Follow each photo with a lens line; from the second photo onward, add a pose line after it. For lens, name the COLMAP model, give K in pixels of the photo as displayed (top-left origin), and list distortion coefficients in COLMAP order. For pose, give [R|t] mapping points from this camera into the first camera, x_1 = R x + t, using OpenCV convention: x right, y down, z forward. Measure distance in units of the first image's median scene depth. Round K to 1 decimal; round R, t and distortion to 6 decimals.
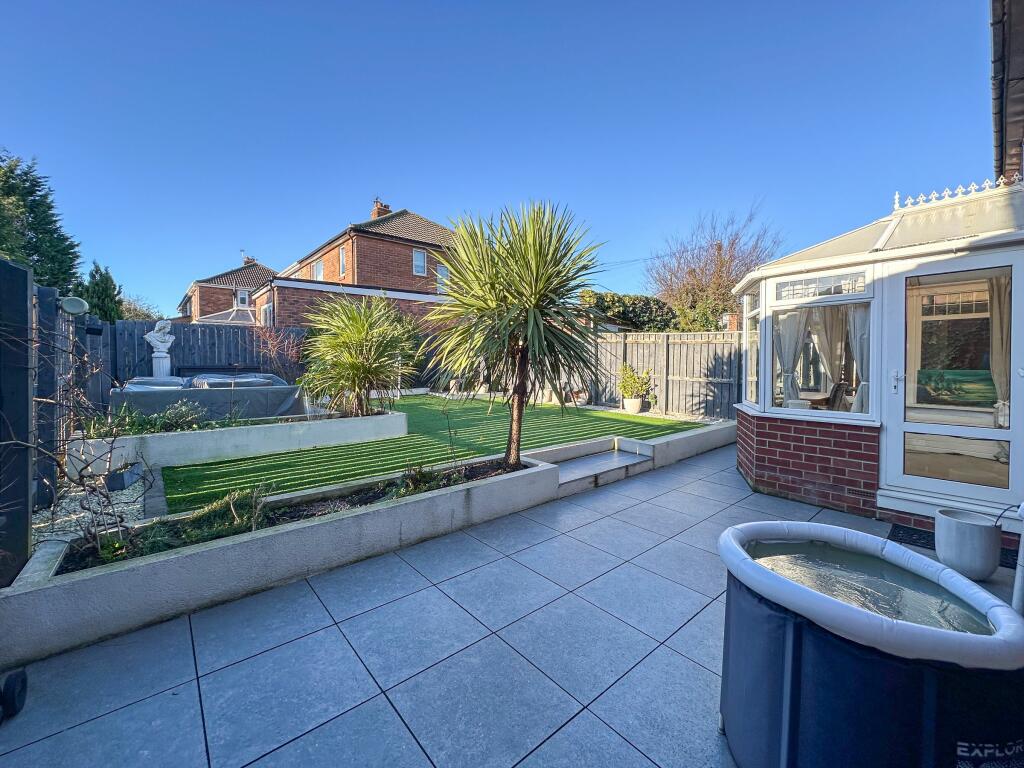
lens RADIAL K [[415.0, 0, 504.4], [0, 415.0, 381.3], [0, 0, 1]] dist [-0.000962, 0.000287]
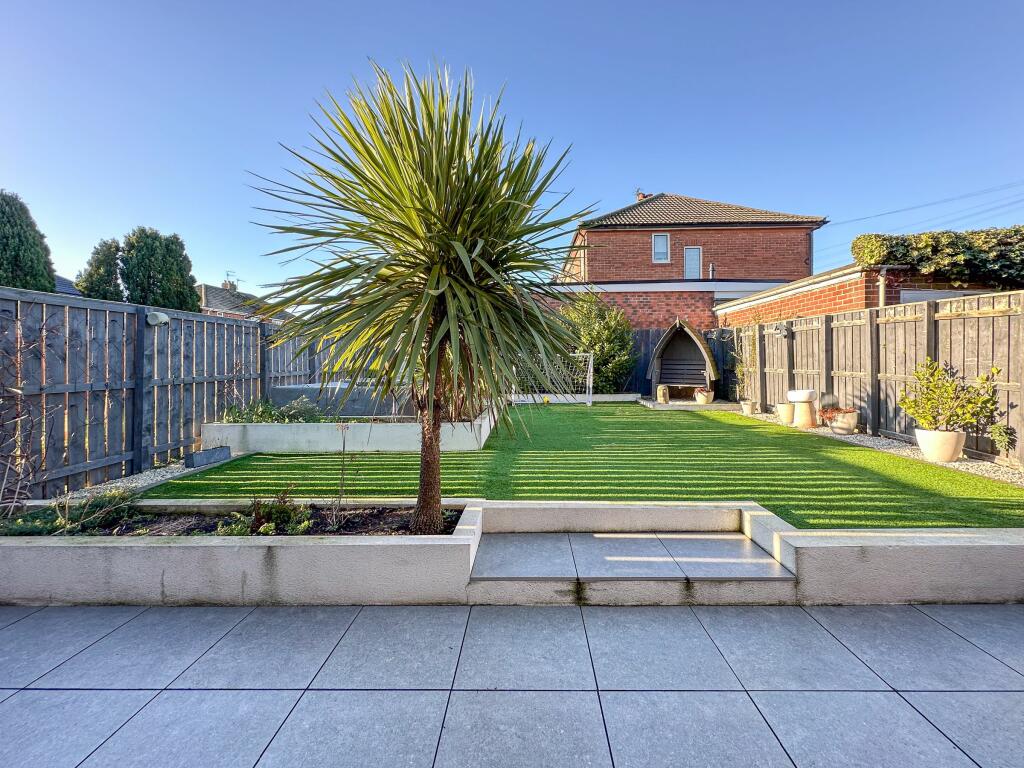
lens RADIAL K [[415.0, 0, 519.6], [0, 415.0, 373.7], [0, 0, 1]] dist [-0.000962, 0.000287]
pose [[0.756800, 0.004416, -0.653631, 0.252470], [-0.022116, 0.999578, -0.018854, -0.004979], [0.653272, 0.028724, 0.756578, 0.294732]]
